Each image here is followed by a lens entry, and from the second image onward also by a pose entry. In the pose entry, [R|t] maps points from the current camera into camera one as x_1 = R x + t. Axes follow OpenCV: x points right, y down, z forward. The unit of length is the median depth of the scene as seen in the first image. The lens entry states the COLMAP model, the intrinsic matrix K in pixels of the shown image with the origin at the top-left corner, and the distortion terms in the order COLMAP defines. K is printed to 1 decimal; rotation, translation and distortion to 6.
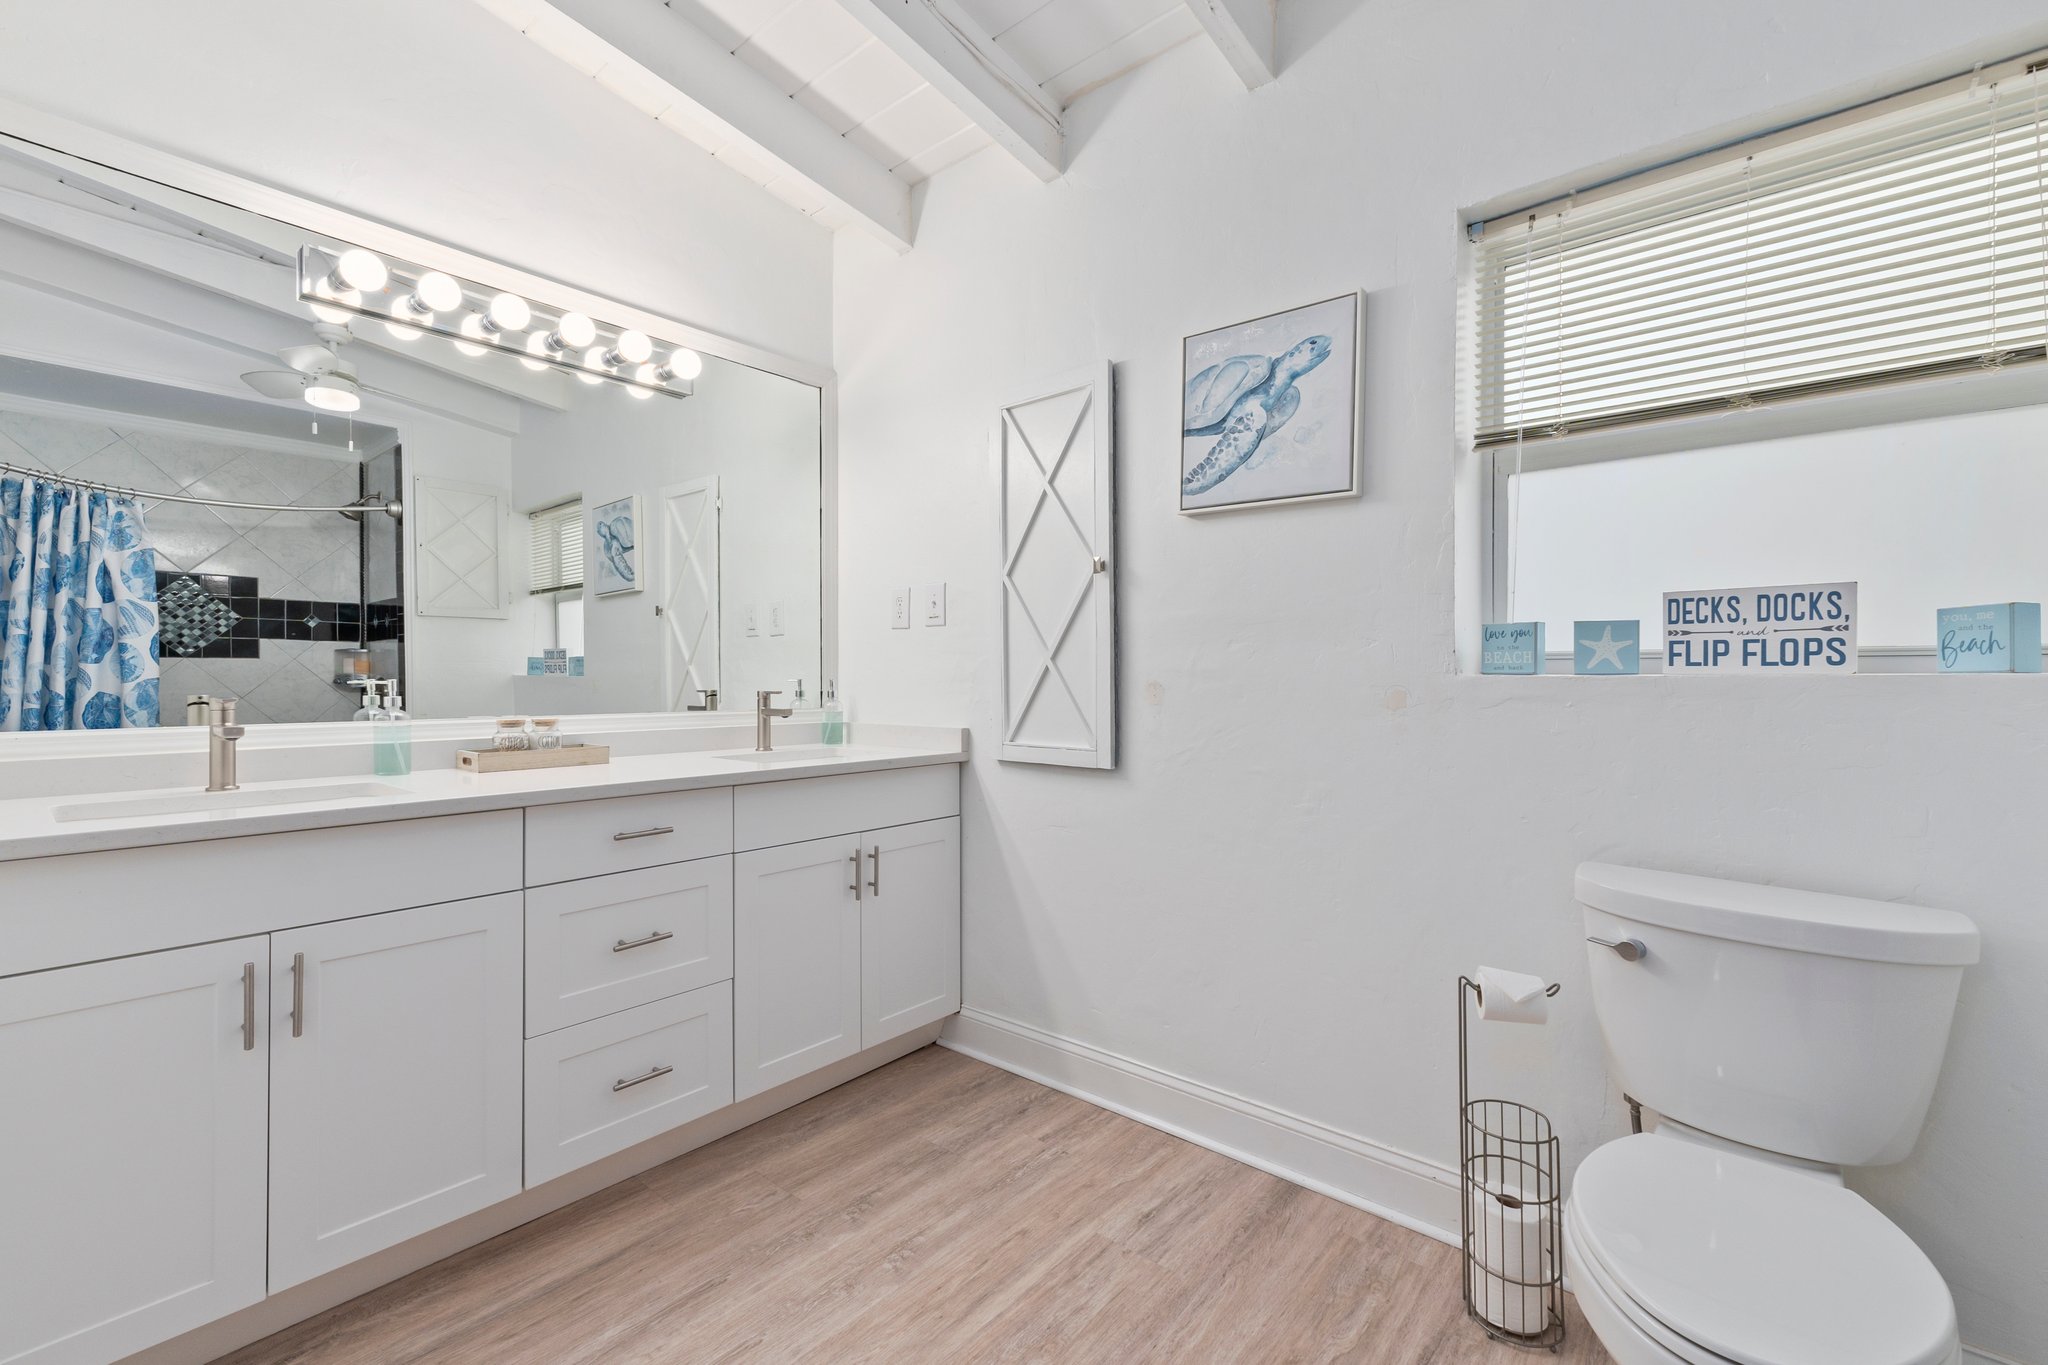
lens RADIAL K [[854.1, 0, 1030.4], [0, 854.1, 678.1], [0, 0, 1]] dist [0.002379, 0.000747]
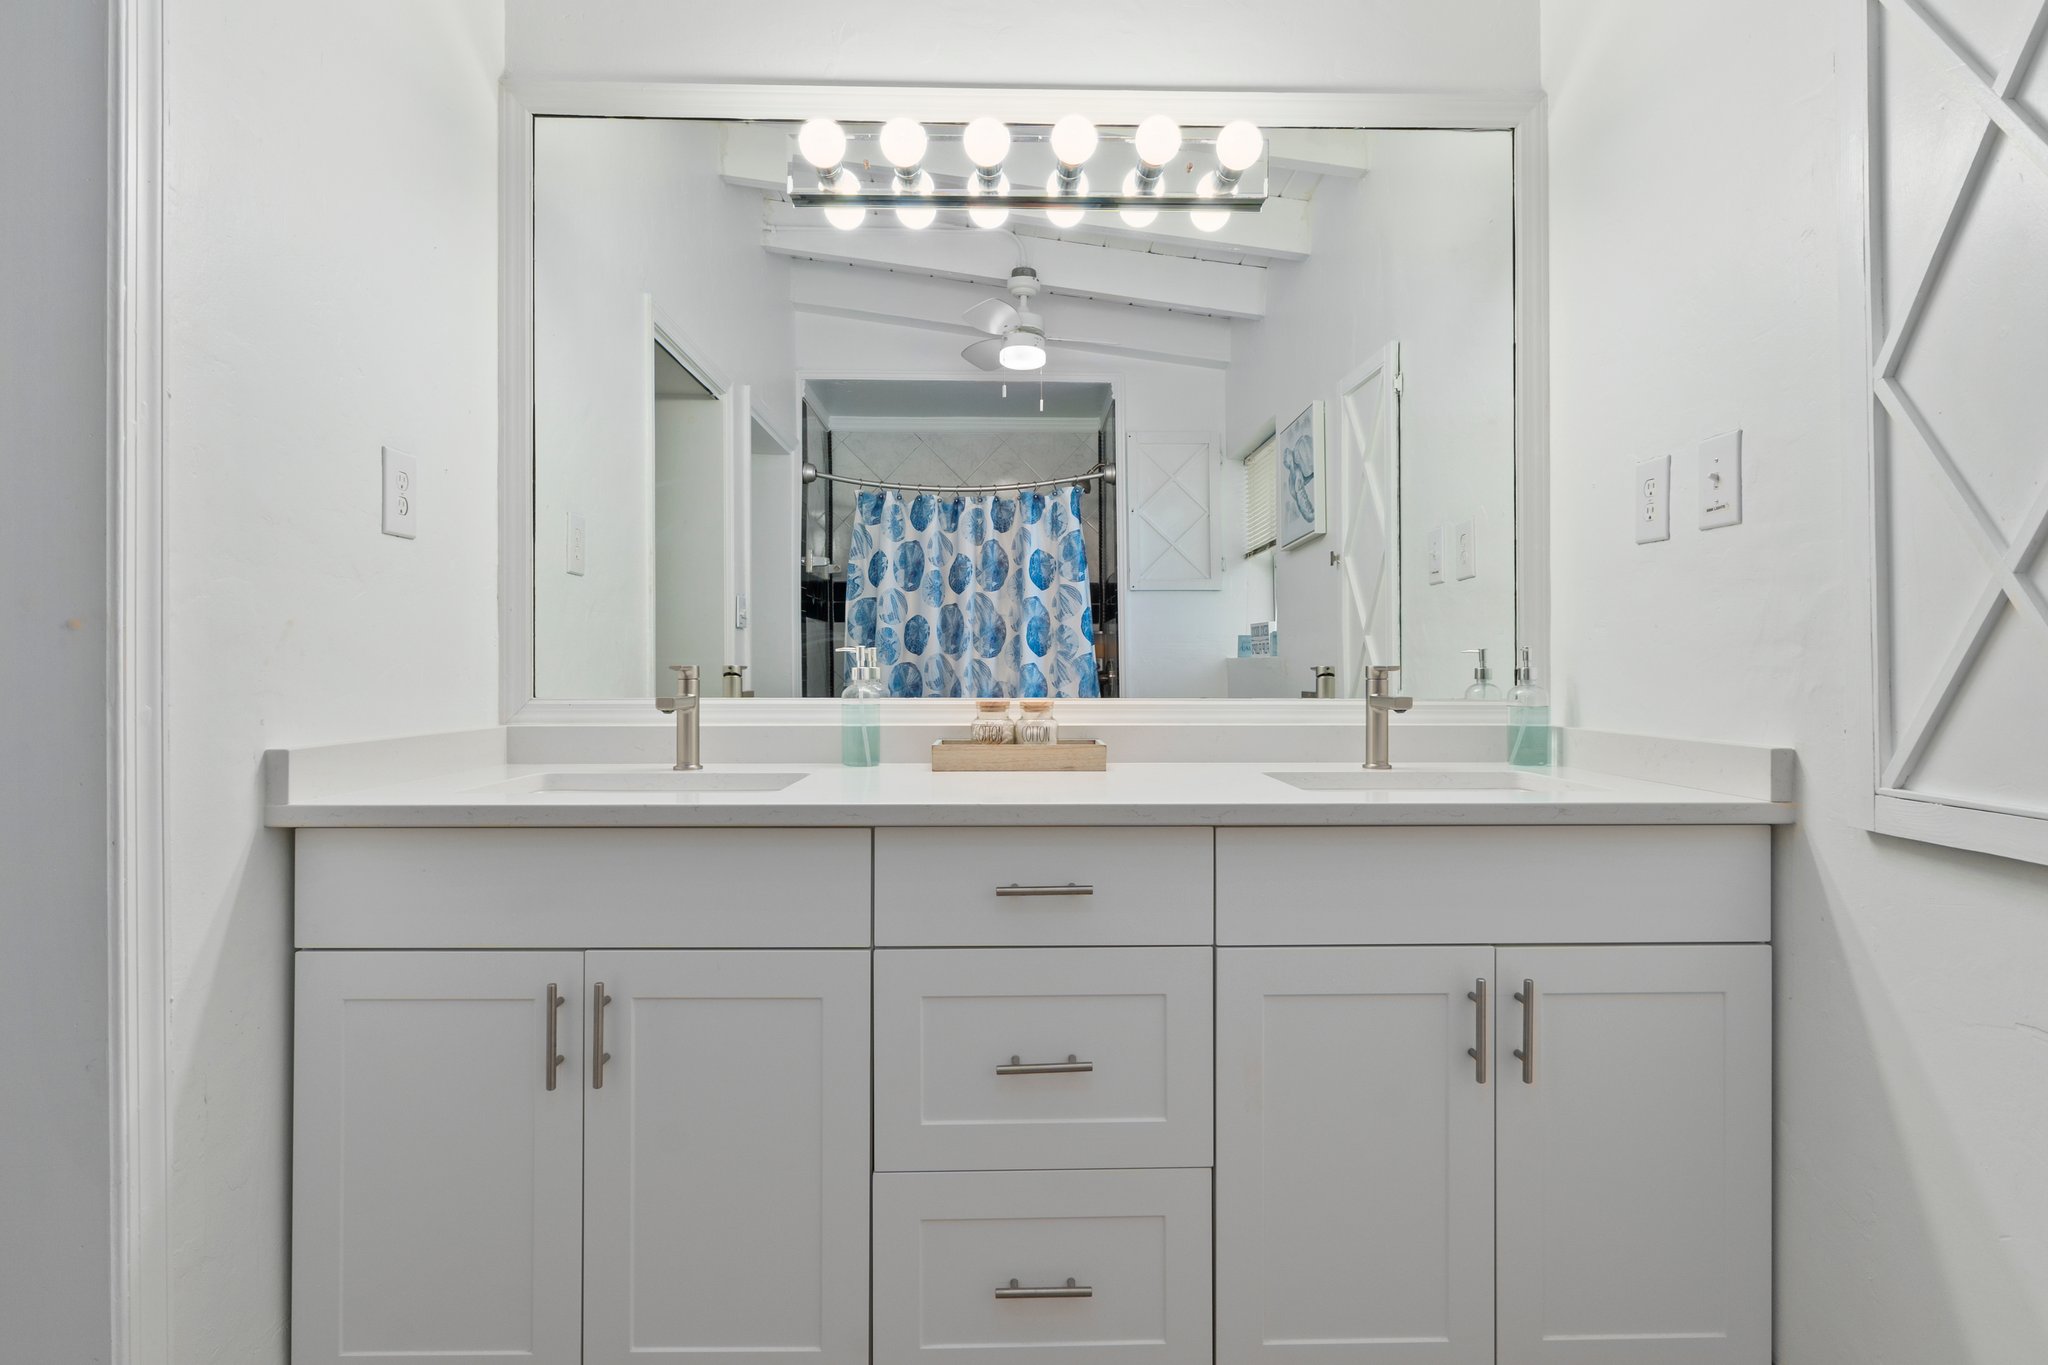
lens RADIAL K [[1076.9, 0, 1020.6], [0, 1076.9, 667.7], [0, 0, 1]] dist [-0.004680, -0.000962]
pose [[0.666863, -0.001200, -0.745179, 0.070156], [-0.000185, 0.999998, -0.001776, 0.016921], [0.745180, 0.001322, 0.666862, 0.317423]]
